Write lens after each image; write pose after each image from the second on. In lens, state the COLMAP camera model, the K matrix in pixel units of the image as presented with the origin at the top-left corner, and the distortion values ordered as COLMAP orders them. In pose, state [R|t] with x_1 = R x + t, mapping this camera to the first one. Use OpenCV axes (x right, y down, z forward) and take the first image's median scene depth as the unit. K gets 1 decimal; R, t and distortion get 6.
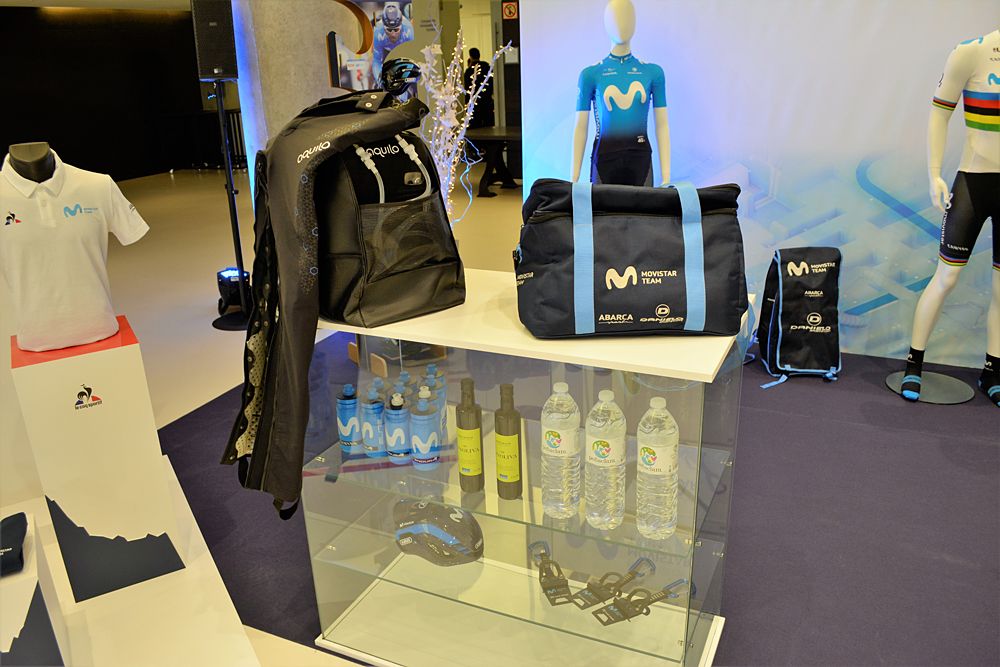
lens RADIAL K [[780.1, 0, 501.8], [0, 780.1, 331.7], [0, 0, 1]] dist [-0.071770, -0.007246]
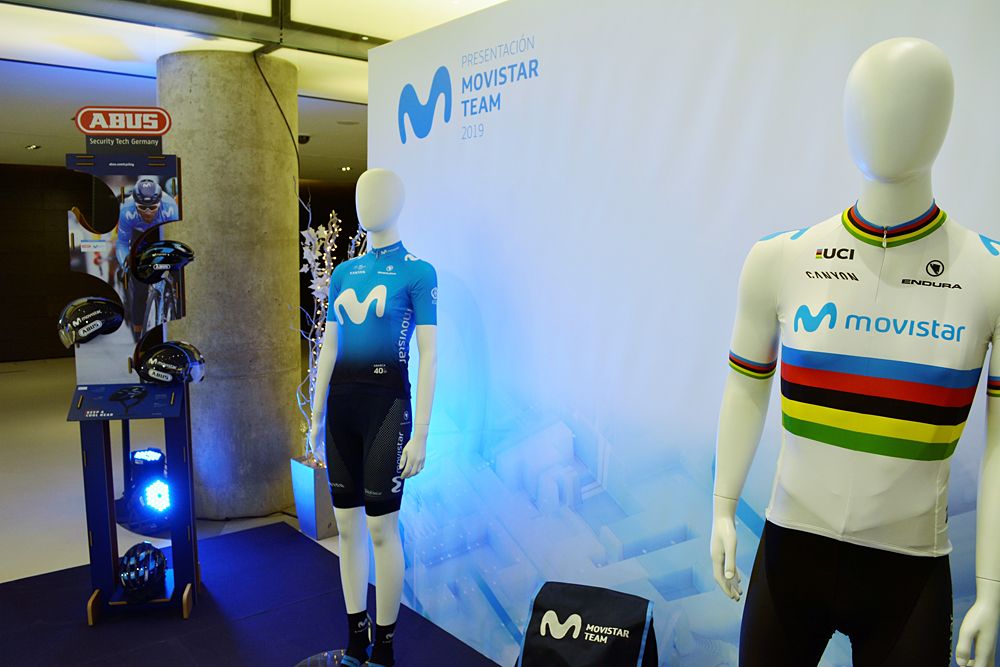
lens RADIAL K [[780.1, 0, 499.0], [0, 780.1, 335.7], [0, 0, 1]] dist [-0.071770, -0.007246]
pose [[0.904060, 0.091455, -0.417506, 0.561897], [-0.179315, 0.967871, -0.176273, -0.179368], [0.387971, 0.234226, 0.891413, 0.440218]]
